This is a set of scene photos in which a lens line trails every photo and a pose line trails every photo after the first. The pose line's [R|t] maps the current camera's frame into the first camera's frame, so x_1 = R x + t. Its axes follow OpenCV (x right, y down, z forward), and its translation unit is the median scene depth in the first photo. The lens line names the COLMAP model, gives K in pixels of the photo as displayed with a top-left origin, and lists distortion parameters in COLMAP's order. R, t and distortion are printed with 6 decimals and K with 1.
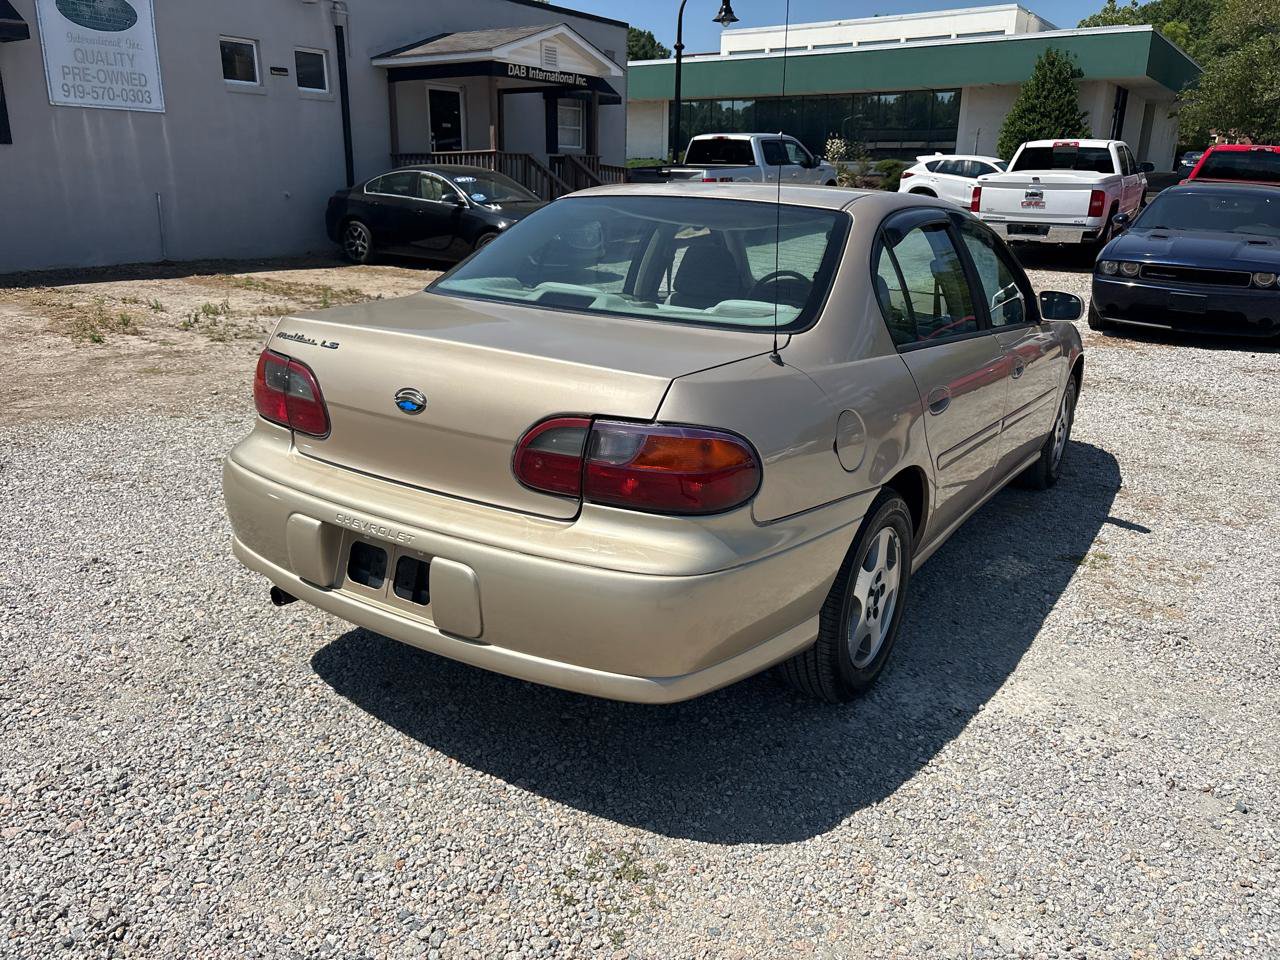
lens RADIAL K [[975.2, 0, 648.4], [0, 975.2, 471.1], [0, 0, 1]] dist [0.035127, -0.031296]
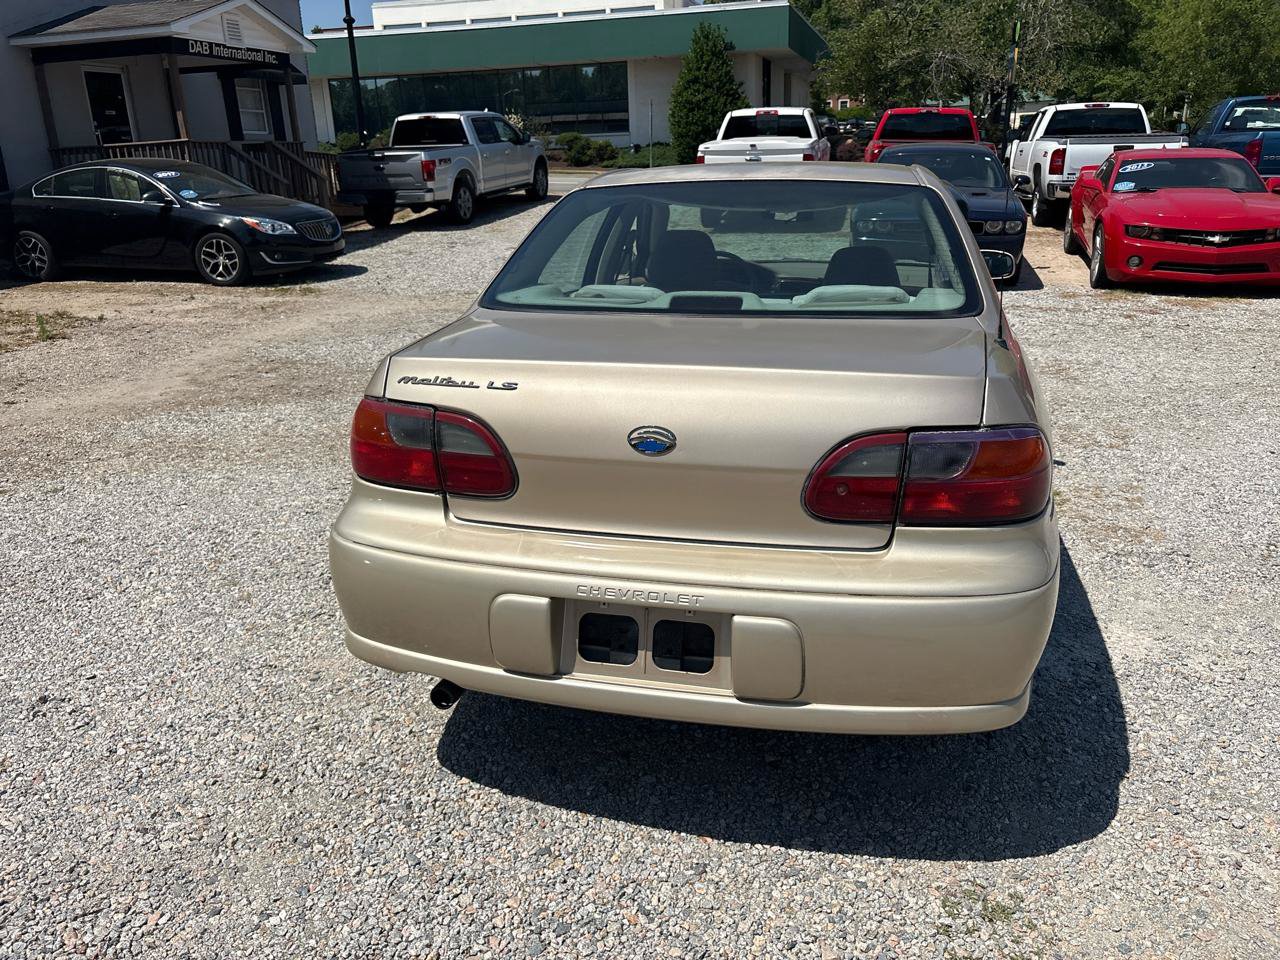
lens RADIAL K [[975.2, 0, 651.5], [0, 975.2, 472.2], [0, 0, 1]] dist [0.035127, -0.031296]
pose [[0.941651, -0.145864, 0.303342, -0.093587], [0.138869, 0.989305, 0.044628, -0.015209], [-0.306607, 0.000101, 0.951836, 0.036261]]
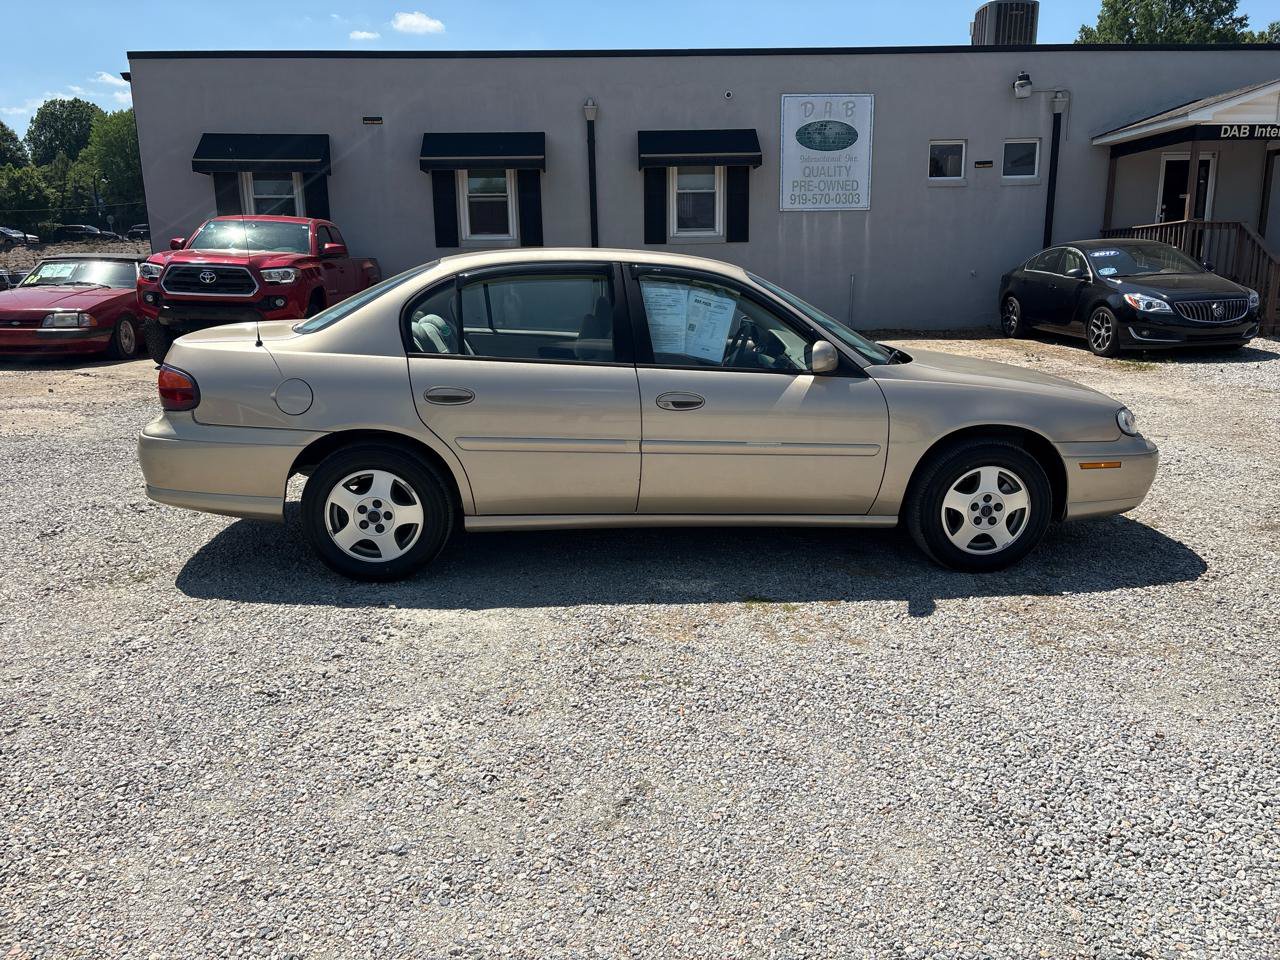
lens RADIAL K [[975.2, 0, 645.9], [0, 975.2, 490.7], [0, 0, 1]] dist [0.035127, -0.031296]
pose [[0.598108, 0.154569, -0.786369, 0.379909], [-0.204443, 0.978187, 0.036774, -0.011628], [0.774900, 0.138773, 0.616662, 0.089155]]
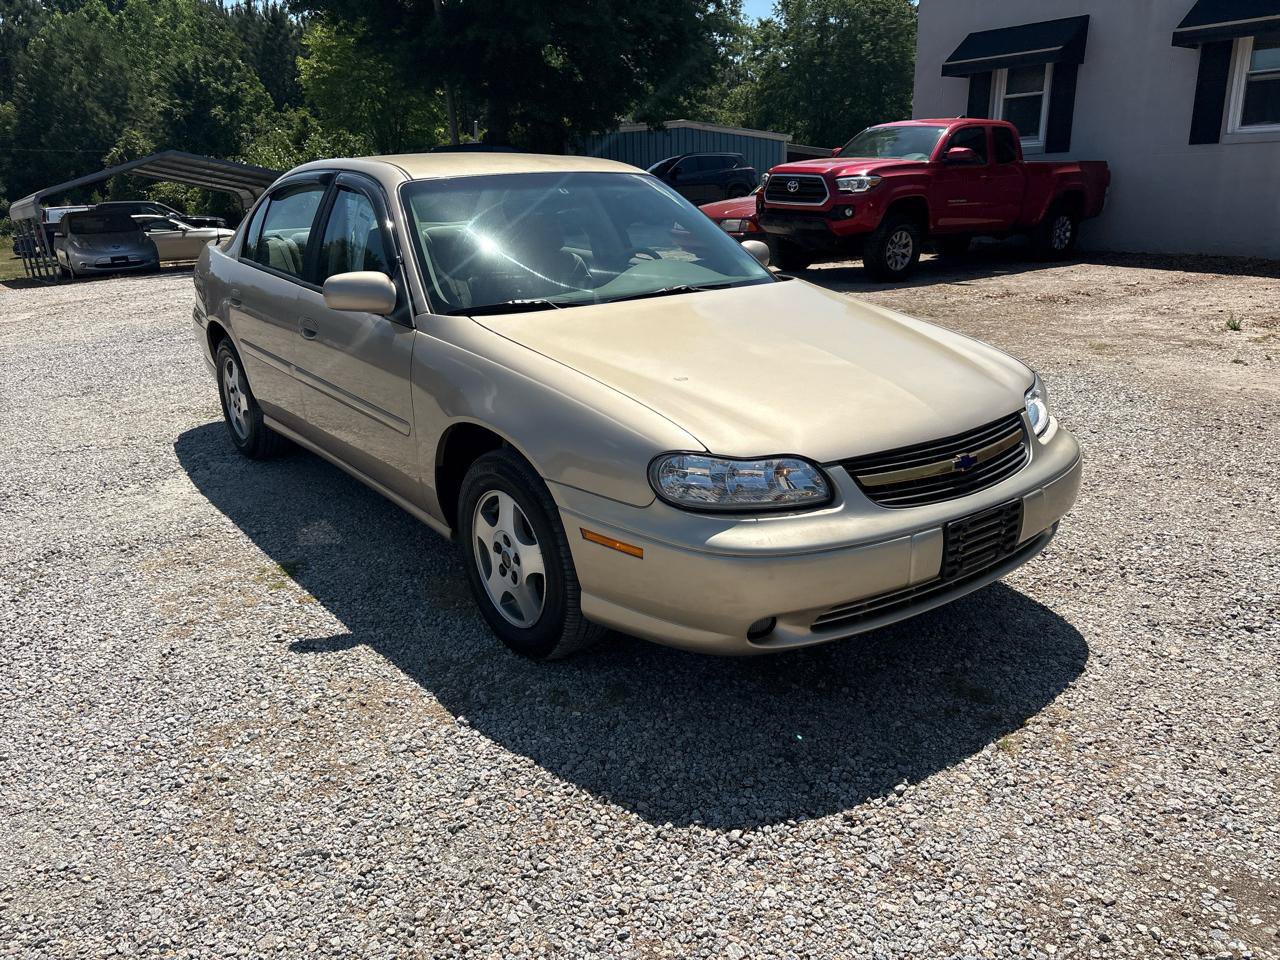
lens RADIAL K [[975.2, 0, 647.4], [0, 975.2, 485.4], [0, 0, 1]] dist [0.035127, -0.031296]
pose [[-0.346993, 0.258827, -0.901446, 0.364055], [-0.252789, 0.899782, 0.355655, -0.122809], [0.903158, 0.351285, -0.246789, 0.490764]]
